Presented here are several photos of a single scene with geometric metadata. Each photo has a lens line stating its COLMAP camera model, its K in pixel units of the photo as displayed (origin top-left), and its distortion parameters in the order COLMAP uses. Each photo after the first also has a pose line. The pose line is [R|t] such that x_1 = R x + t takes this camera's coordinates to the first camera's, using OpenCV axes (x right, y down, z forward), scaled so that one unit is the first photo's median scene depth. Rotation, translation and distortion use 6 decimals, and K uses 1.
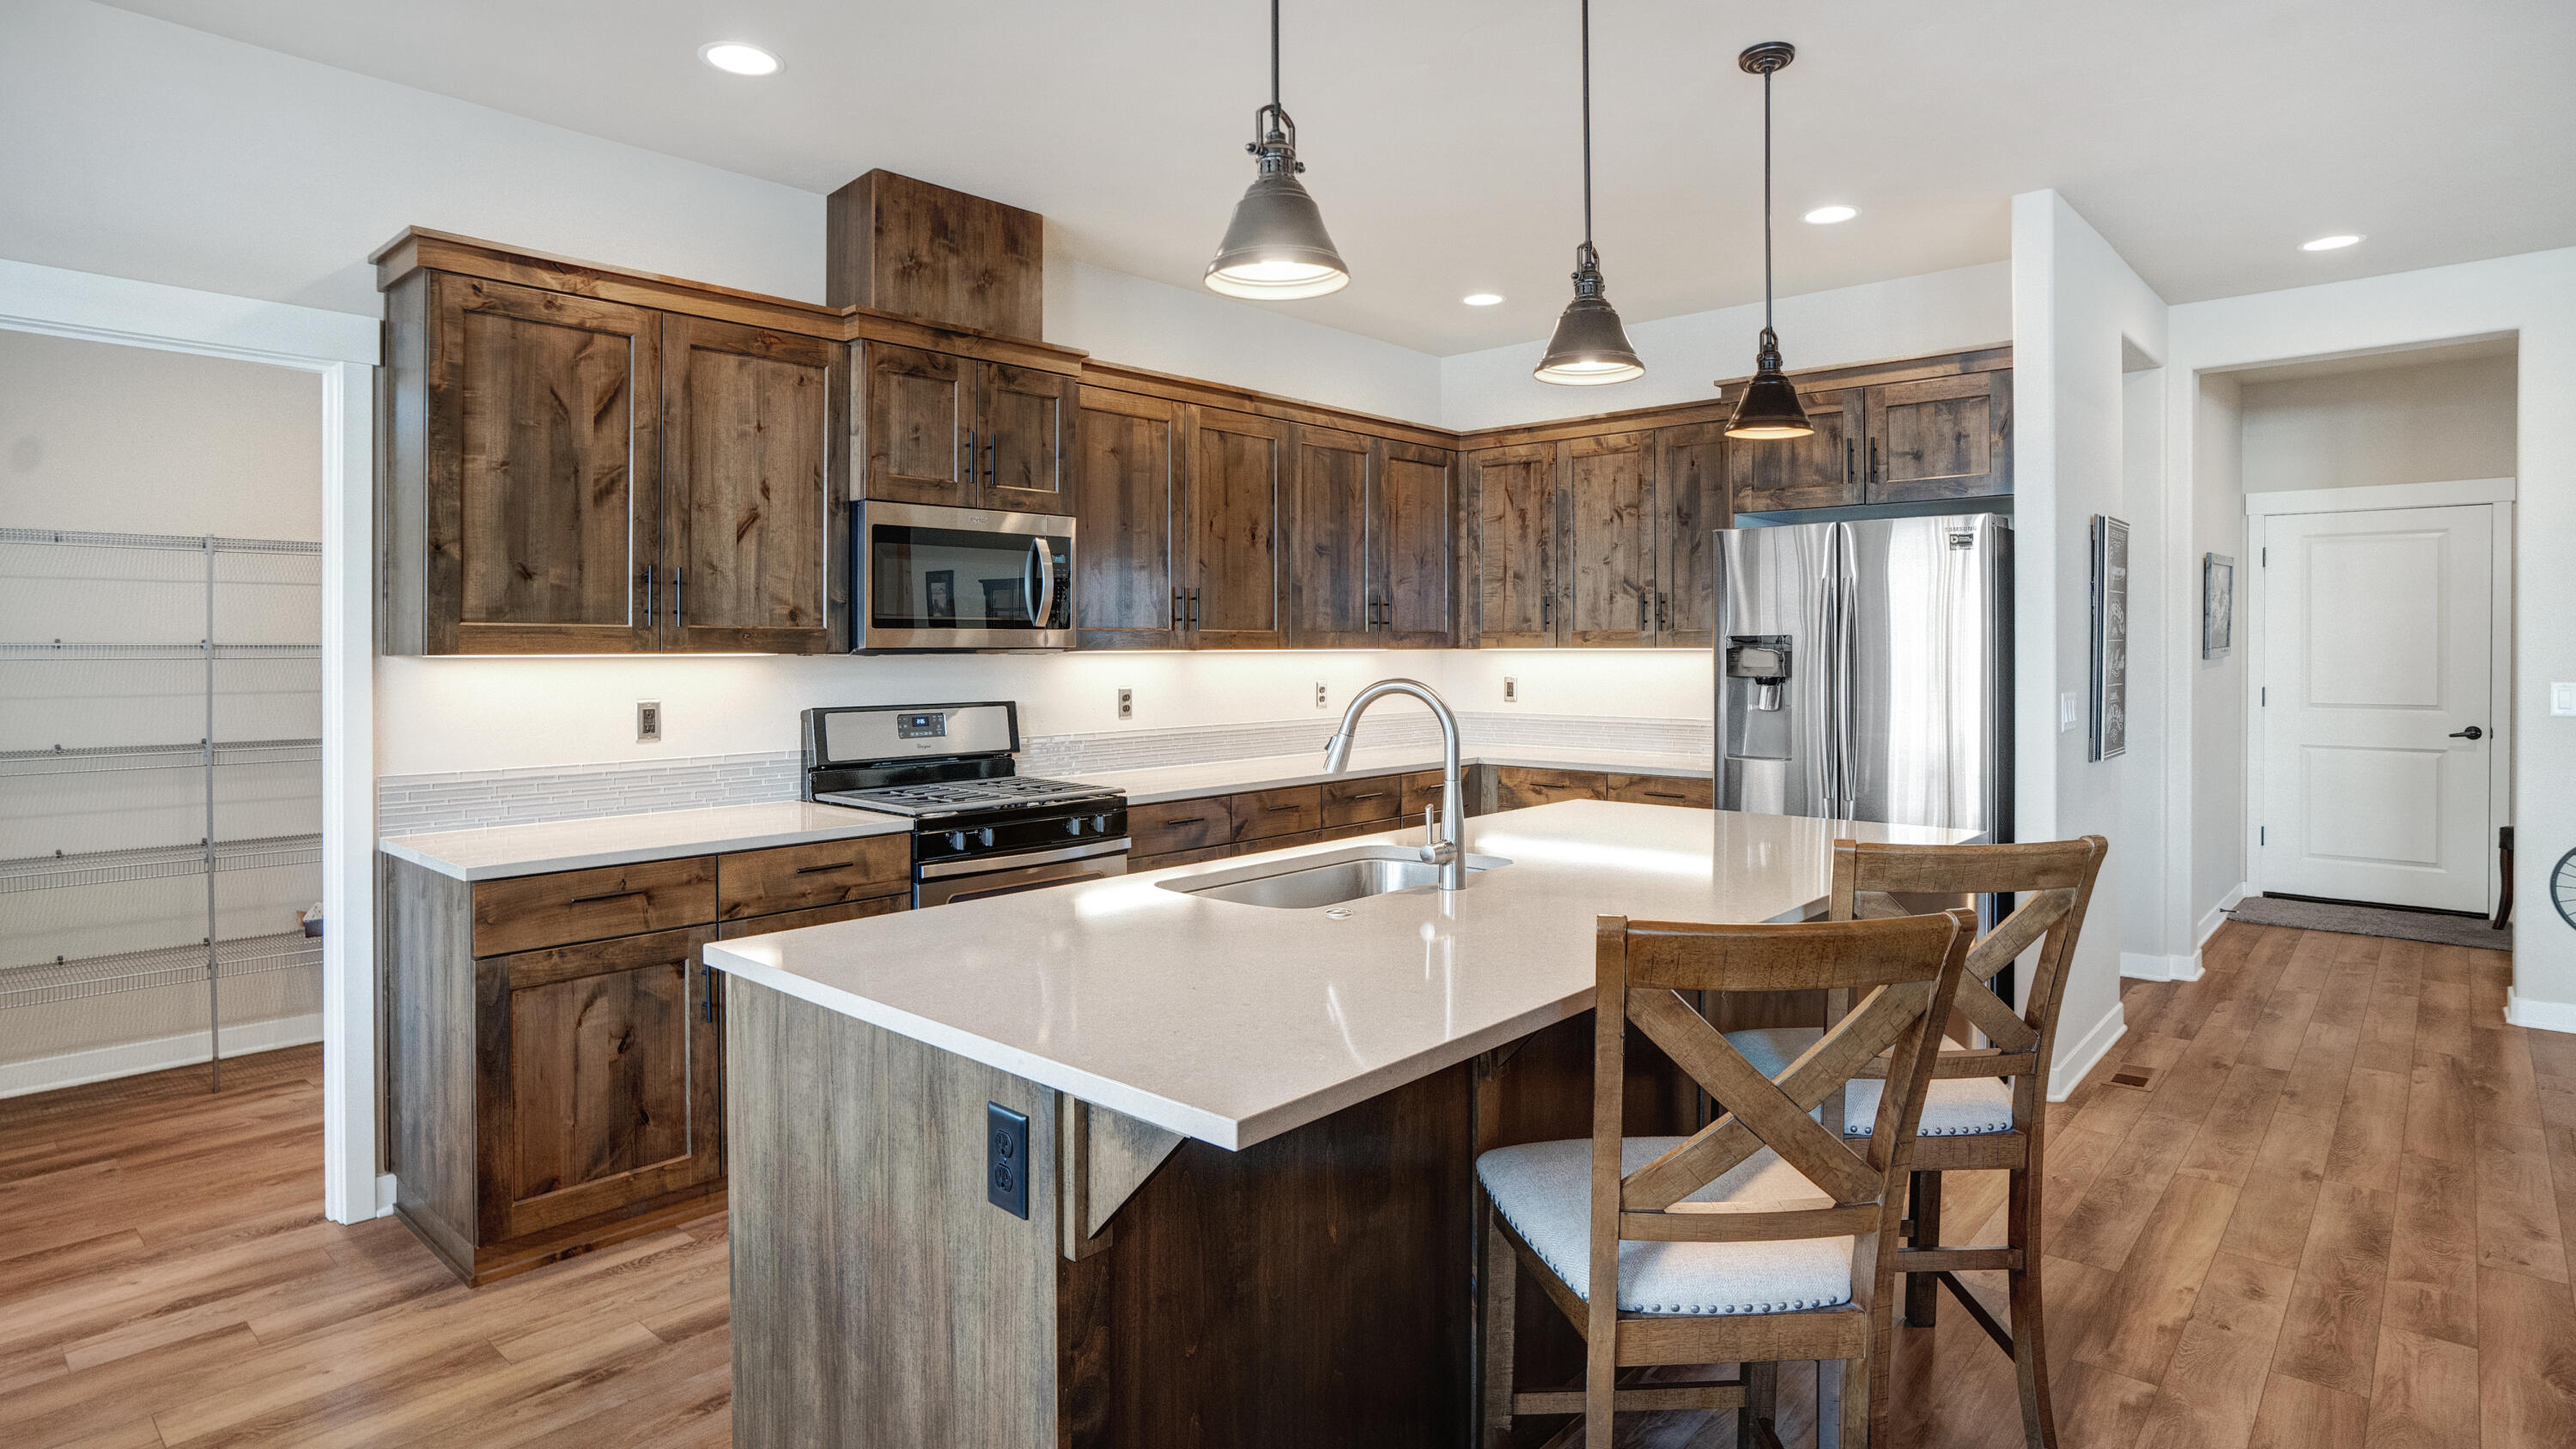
lens RADIAL K [[1424.5, 0, 1148.7], [0, 1424.5, 647.6], [0, 0, 1]] dist [-0.041594, 0.001282]
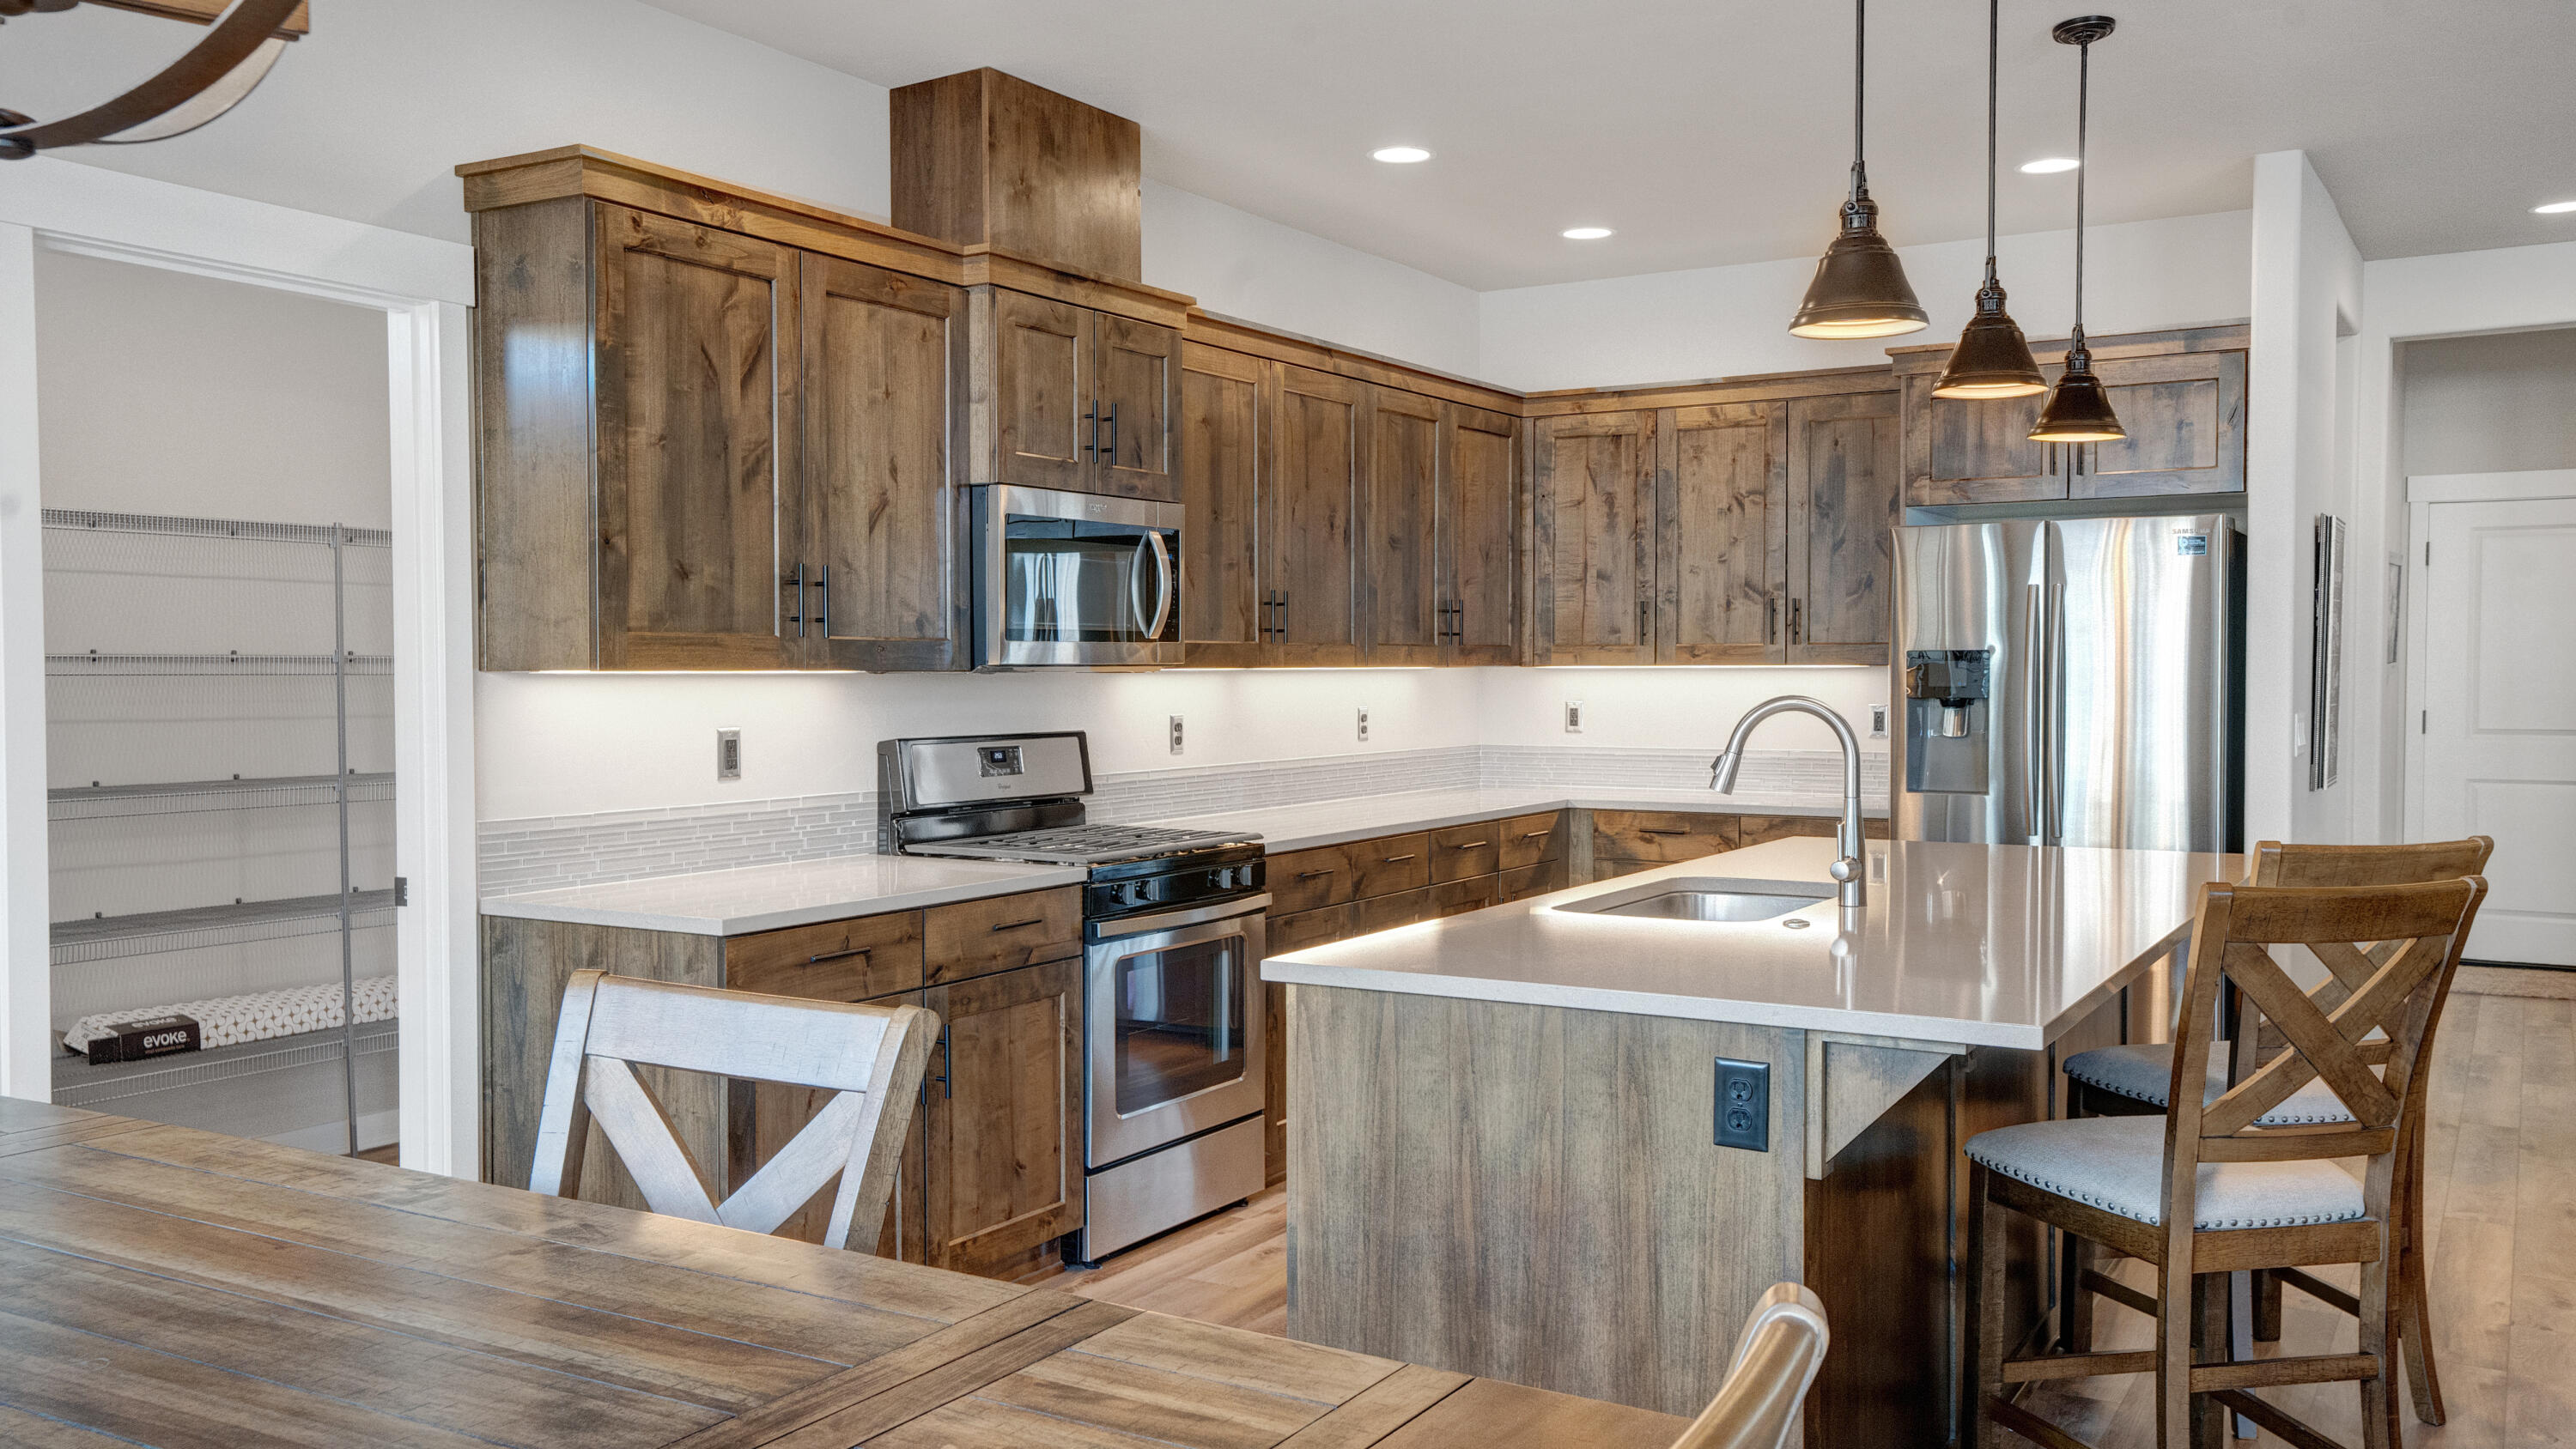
lens RADIAL K [[2188.6, 0, 1133.3], [0, 2188.6, 731.9], [0, 0, 1]] dist [0.015629, 0.005373]
pose [[0.981179, -0.005706, 0.193018, -0.365592], [0.000018, 0.999566, 0.029457, 0.002218], [-0.193102, -0.028899, 0.980753, -0.255393]]
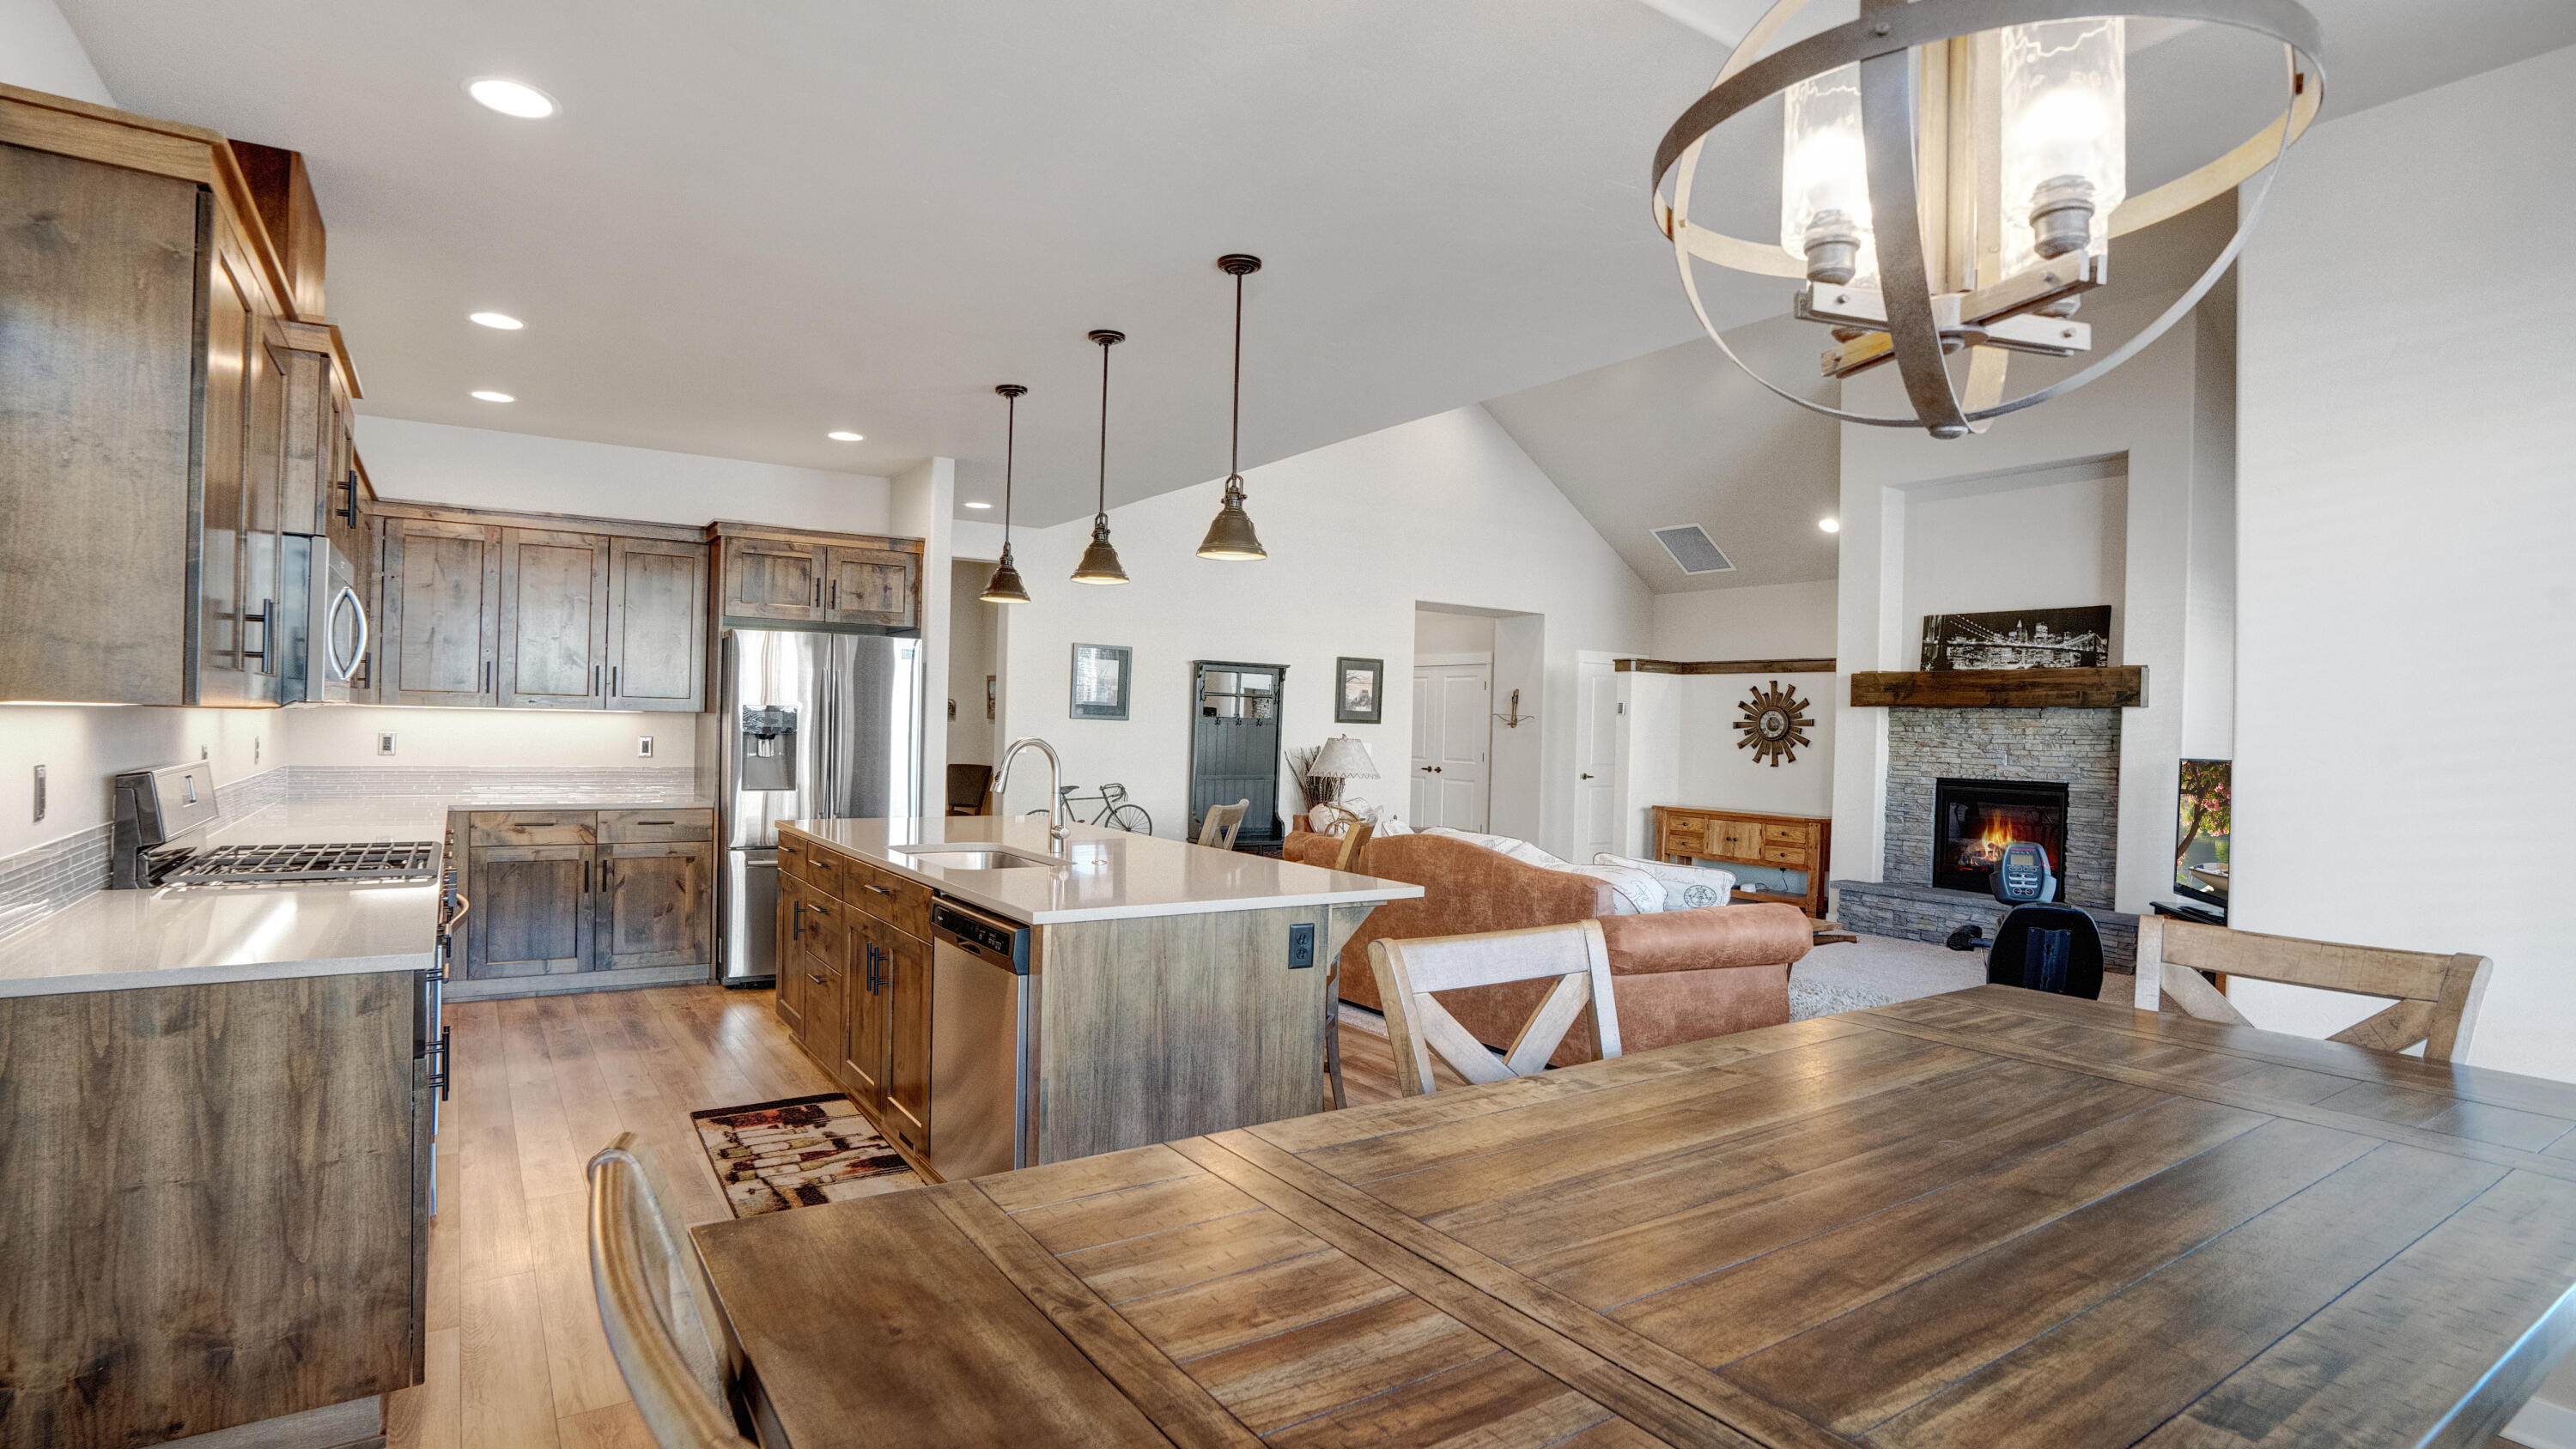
lens RADIAL K [[1265.4, 0, 1322.1], [0, 1265.4, 724.4], [0, 0, 1]] dist [-0.072471, 0.030285]
pose [[0.188998, 0.006960, 0.981953, -0.833813], [-0.023448, 0.999722, -0.002573, 0.001772], [-0.981697, -0.022538, 0.189109, 0.230179]]
